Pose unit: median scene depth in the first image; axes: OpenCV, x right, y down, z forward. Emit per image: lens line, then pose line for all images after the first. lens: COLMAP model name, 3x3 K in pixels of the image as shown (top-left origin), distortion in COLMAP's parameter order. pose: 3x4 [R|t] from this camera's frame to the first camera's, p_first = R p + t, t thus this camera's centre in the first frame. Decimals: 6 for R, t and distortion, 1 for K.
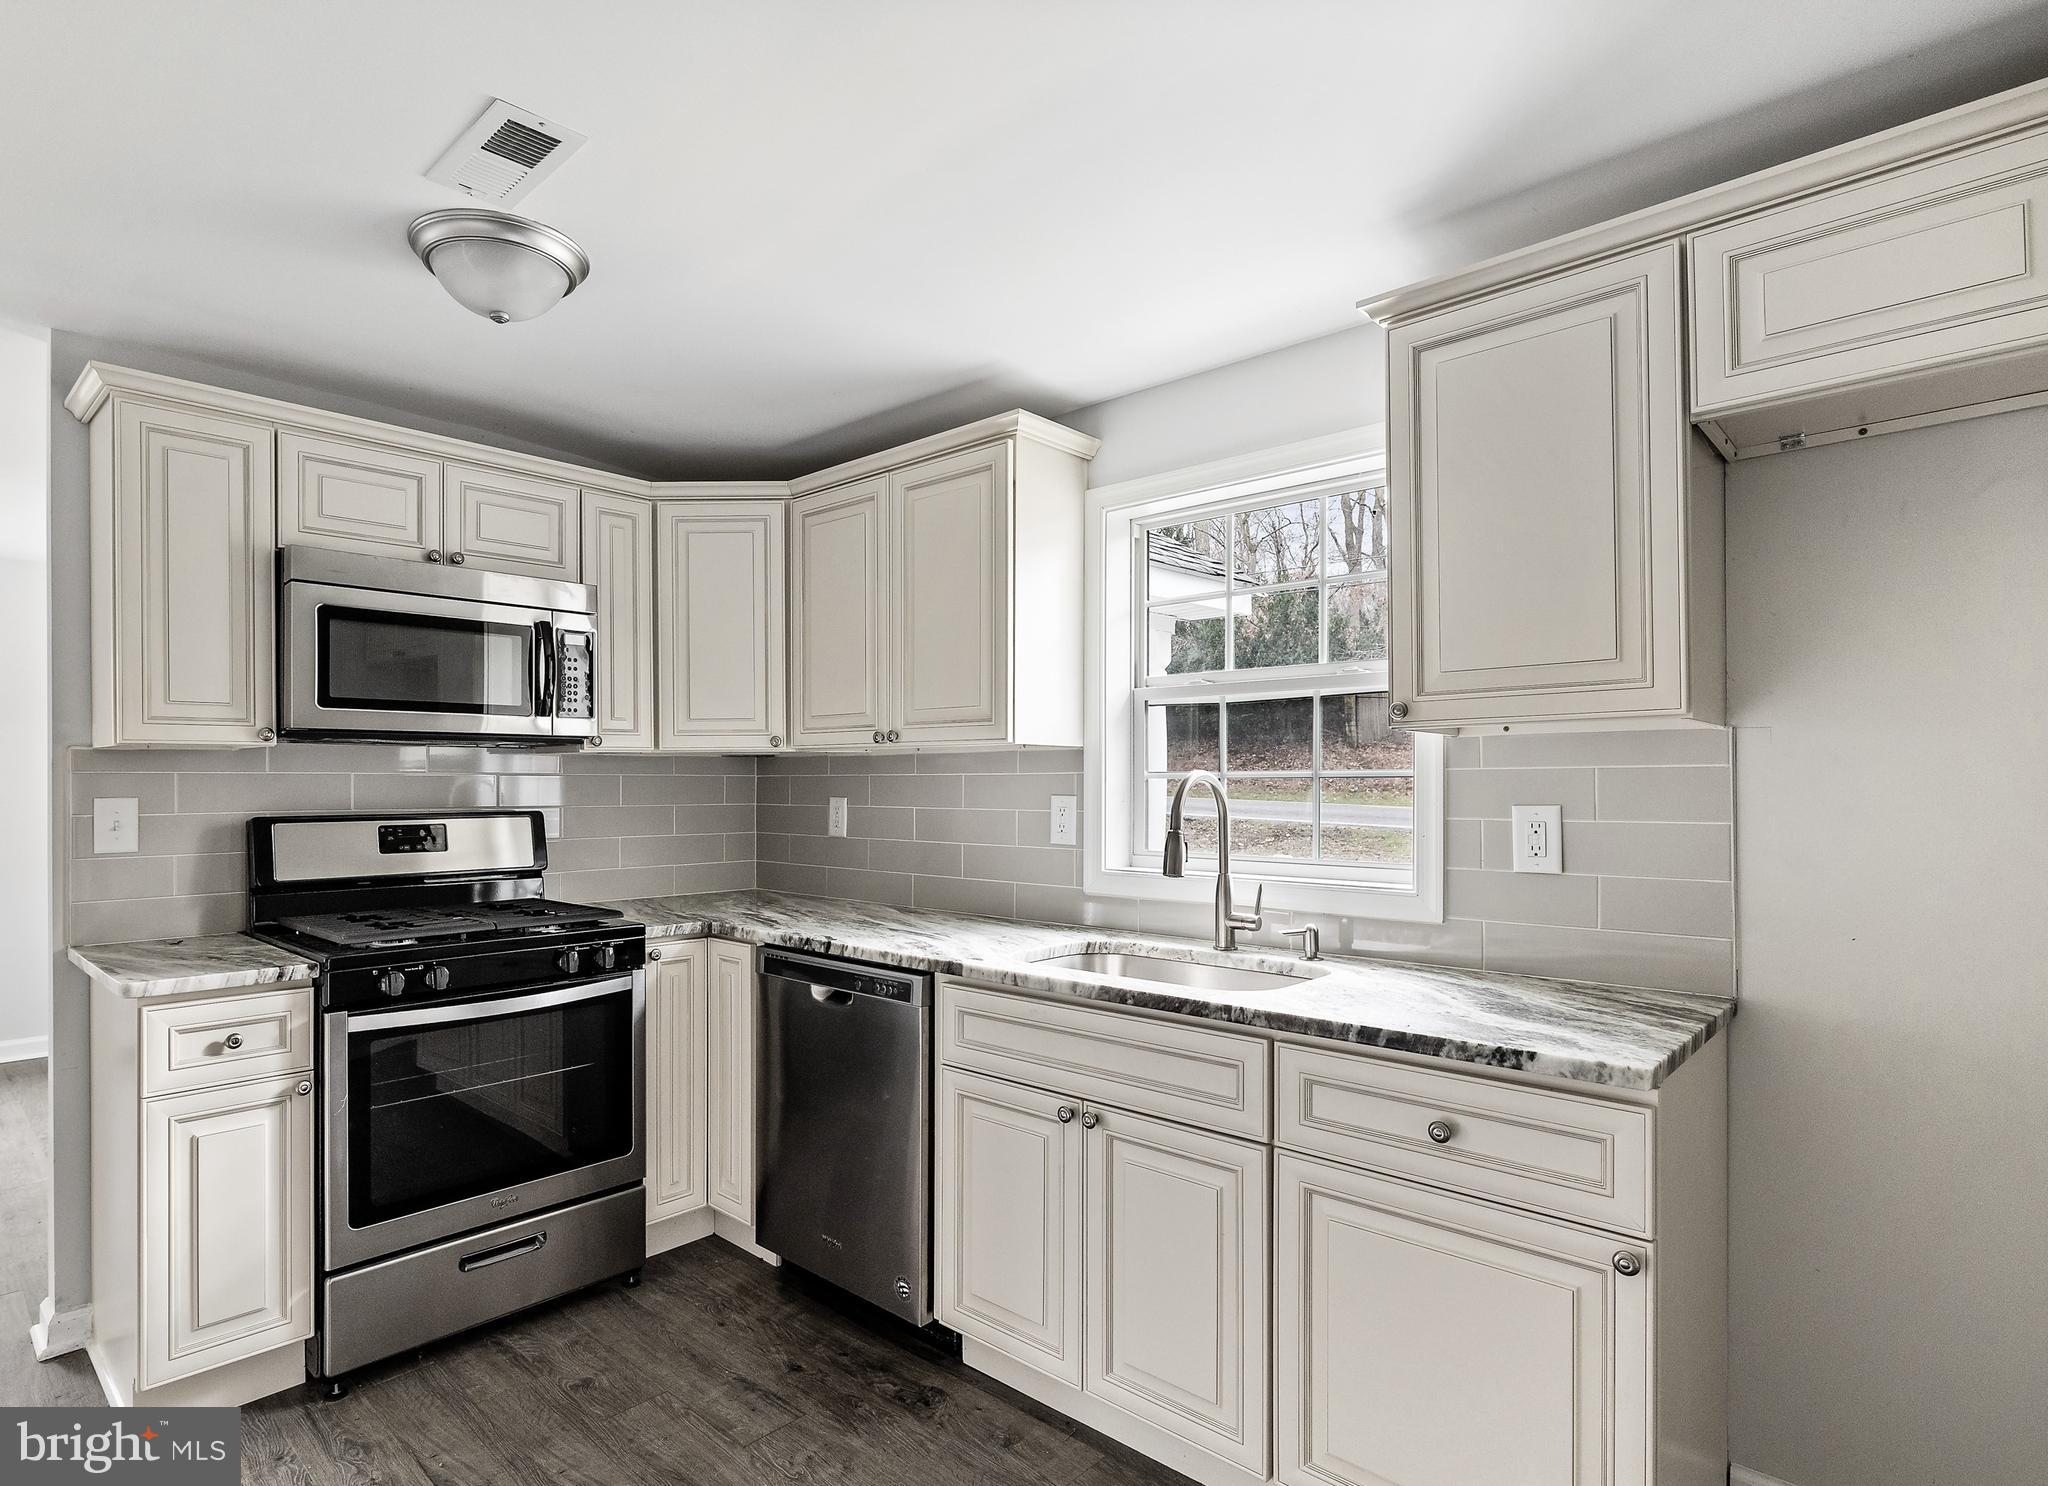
lens RADIAL K [[1071.4, 0, 1022.7], [0, 1071.4, 766.1], [0, 0, 1]] dist [-0.013464, 0.001451]
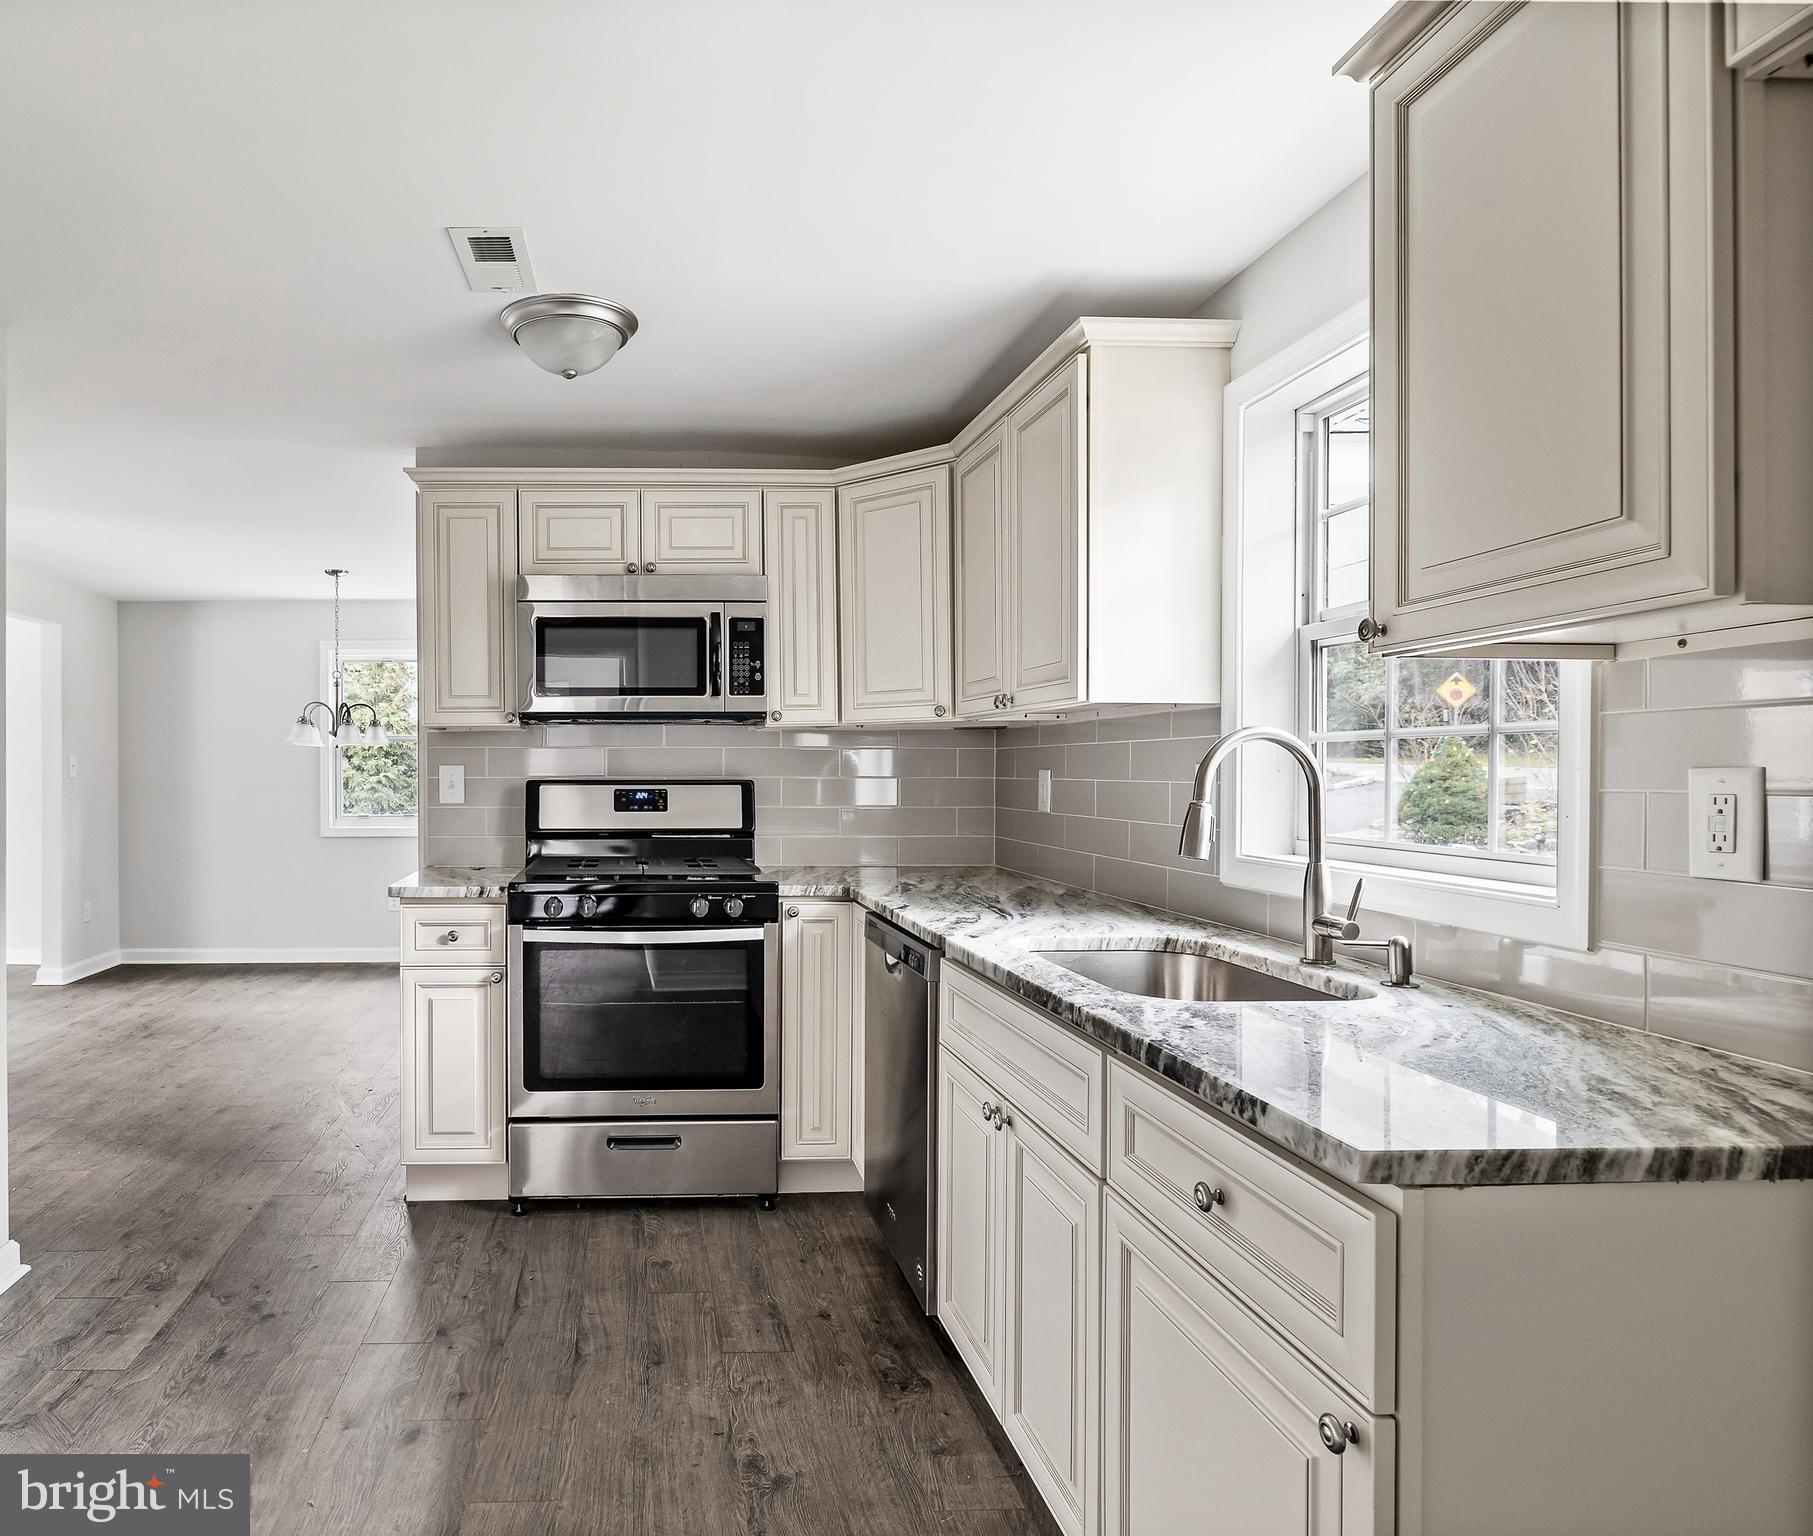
lens RADIAL K [[1257.9, 0, 906.5], [0, 1257.9, 768.0], [0, 0, 1]] dist [-0.008350, -0.001542]
pose [[0.717585, -0.006411, -0.696442, 0.647626], [0.011451, 0.999931, 0.002595, 0.030384], [0.696377, -0.009837, 0.717609, 0.175669]]
